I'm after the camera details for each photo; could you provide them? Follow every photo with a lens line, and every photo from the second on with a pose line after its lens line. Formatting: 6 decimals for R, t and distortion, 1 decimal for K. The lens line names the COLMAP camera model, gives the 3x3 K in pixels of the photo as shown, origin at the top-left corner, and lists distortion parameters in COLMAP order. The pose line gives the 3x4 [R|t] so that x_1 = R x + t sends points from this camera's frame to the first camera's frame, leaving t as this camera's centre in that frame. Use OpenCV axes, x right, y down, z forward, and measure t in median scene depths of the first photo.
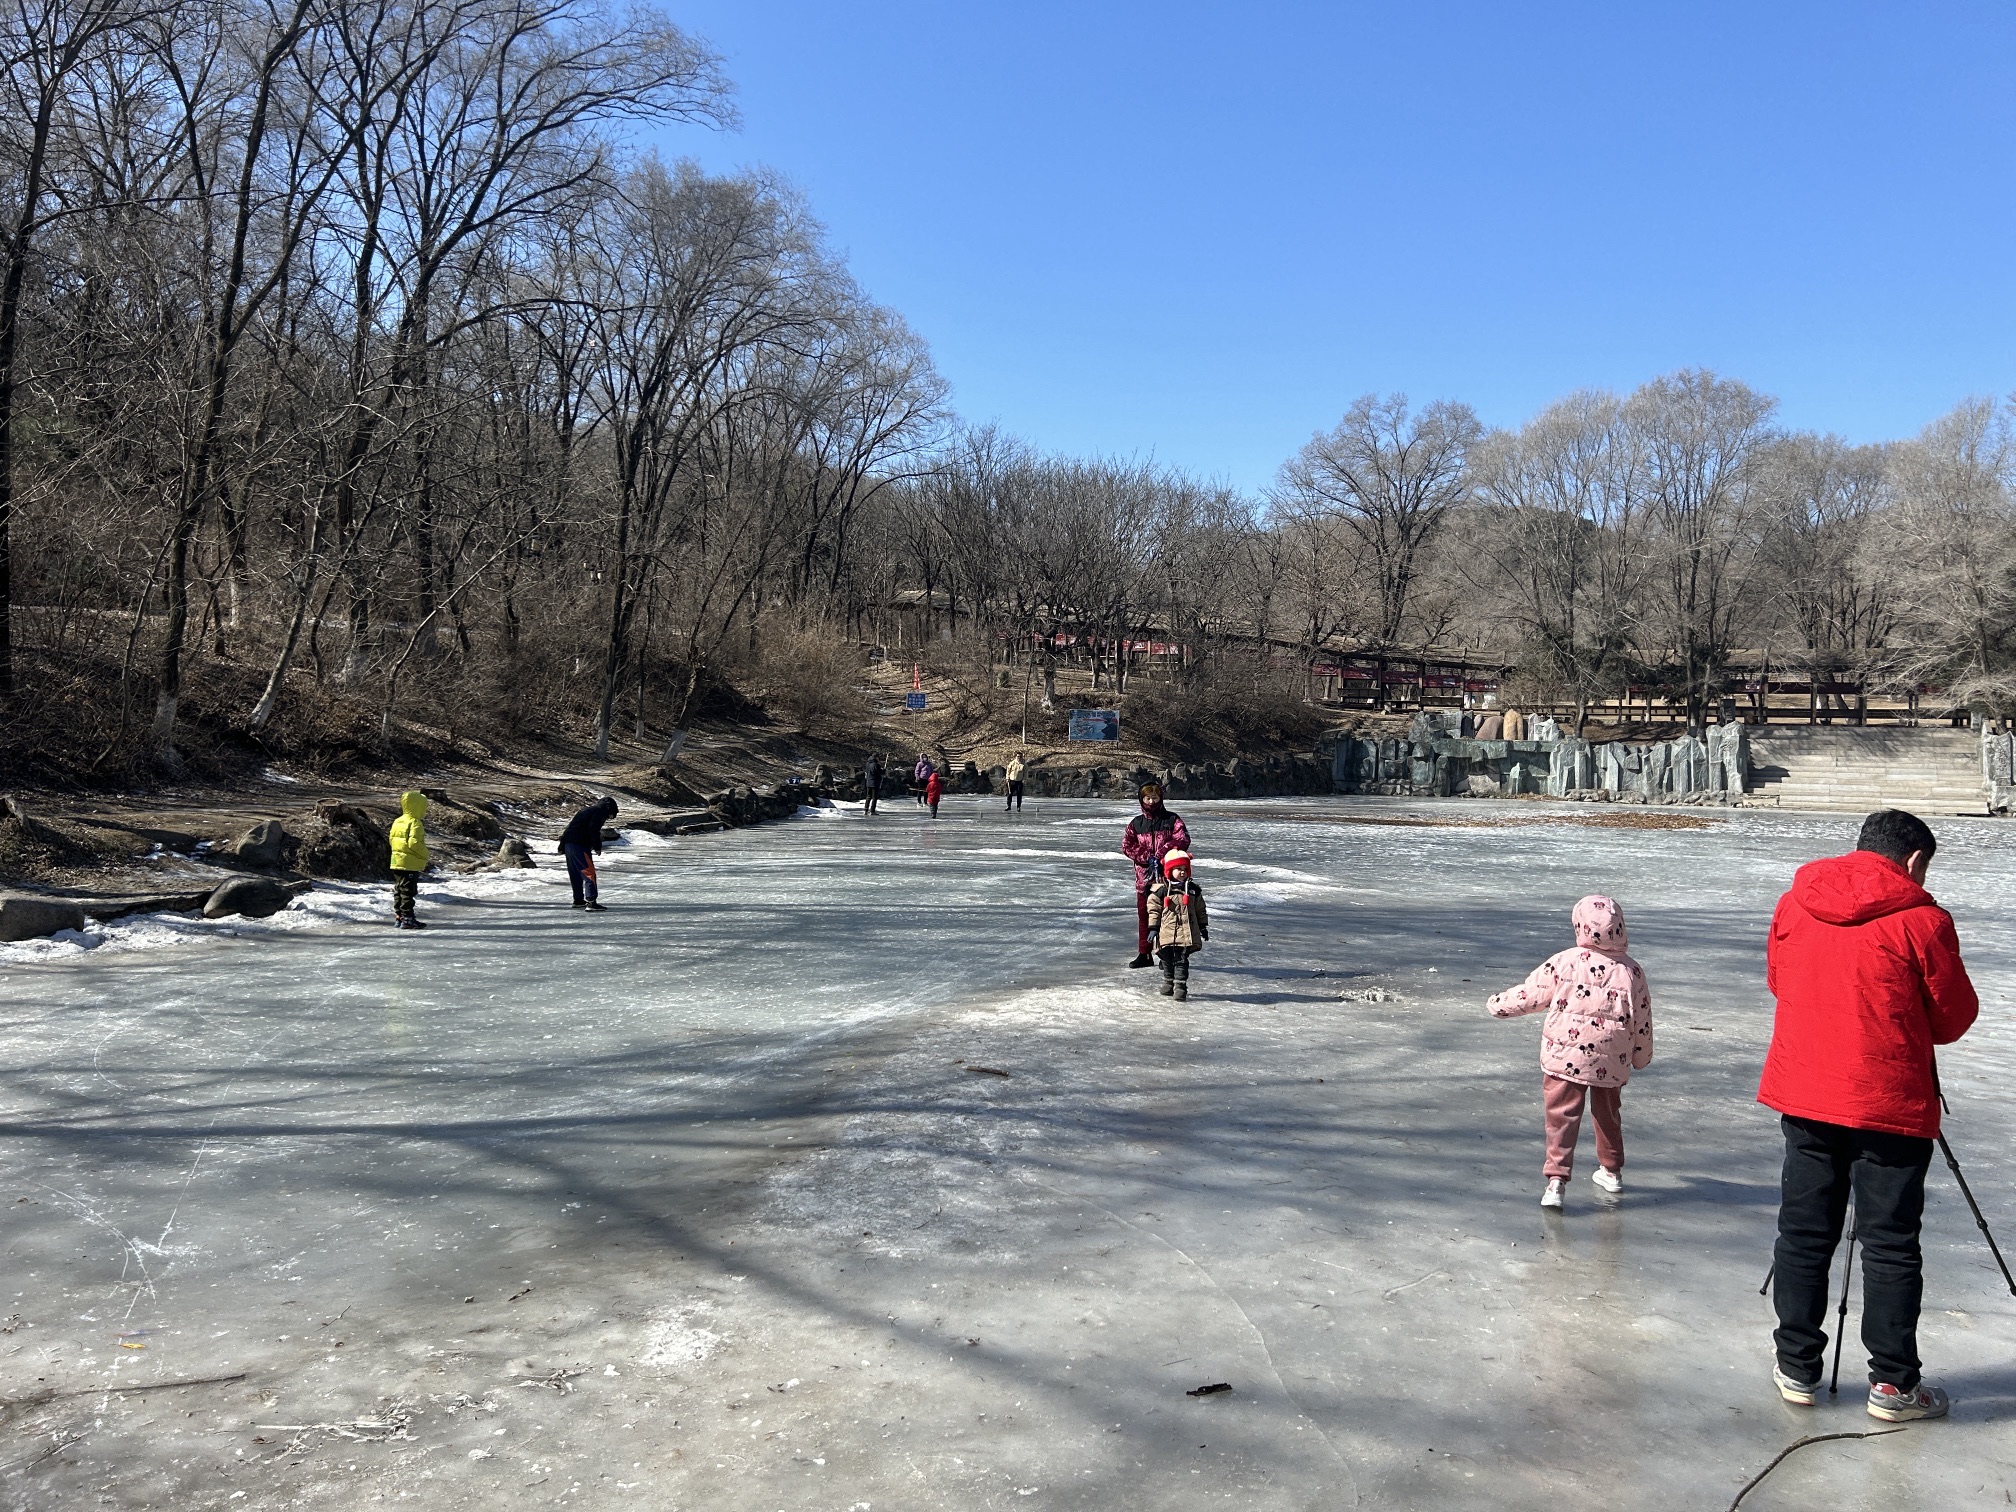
lens RADIAL K [[1477.5, 0, 1006.9], [0, 1477.5, 754.5], [0, 0, 1]] dist [0.028564, -0.041519]
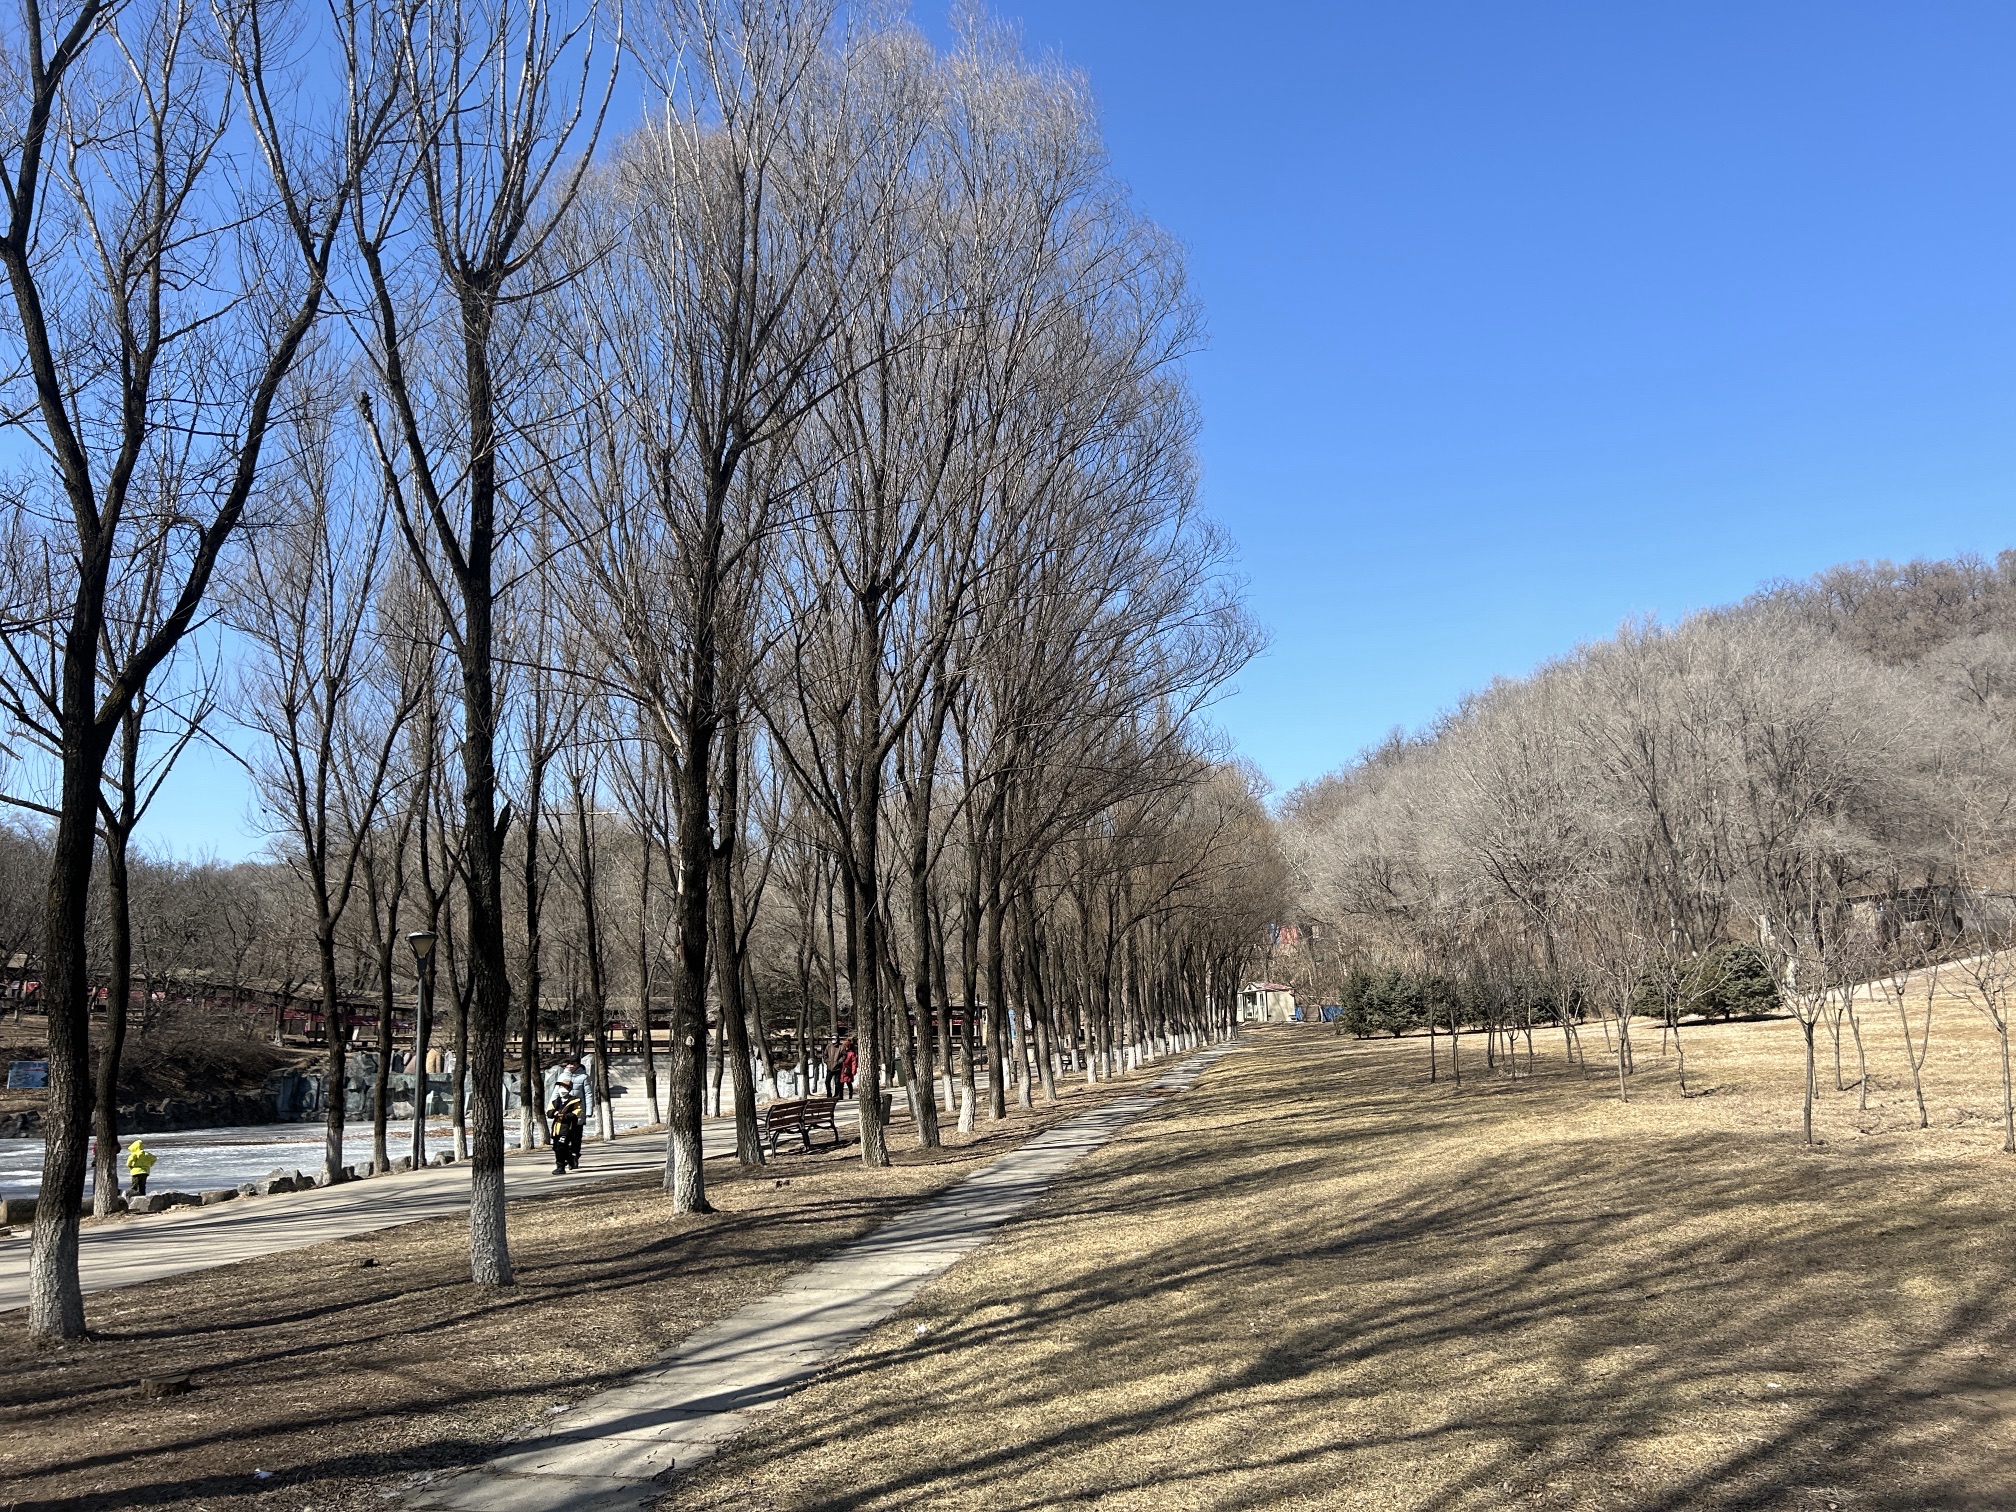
lens RADIAL K [[1477.5, 0, 1009.4], [0, 1477.5, 754.0], [0, 0, 1]] dist [0.028564, -0.041519]
pose [[0.840842, 0.080893, 0.535202, 0.050276], [0.033003, 0.979268, -0.199862, -0.006805], [-0.540274, 0.185716, 0.820740, -0.386143]]
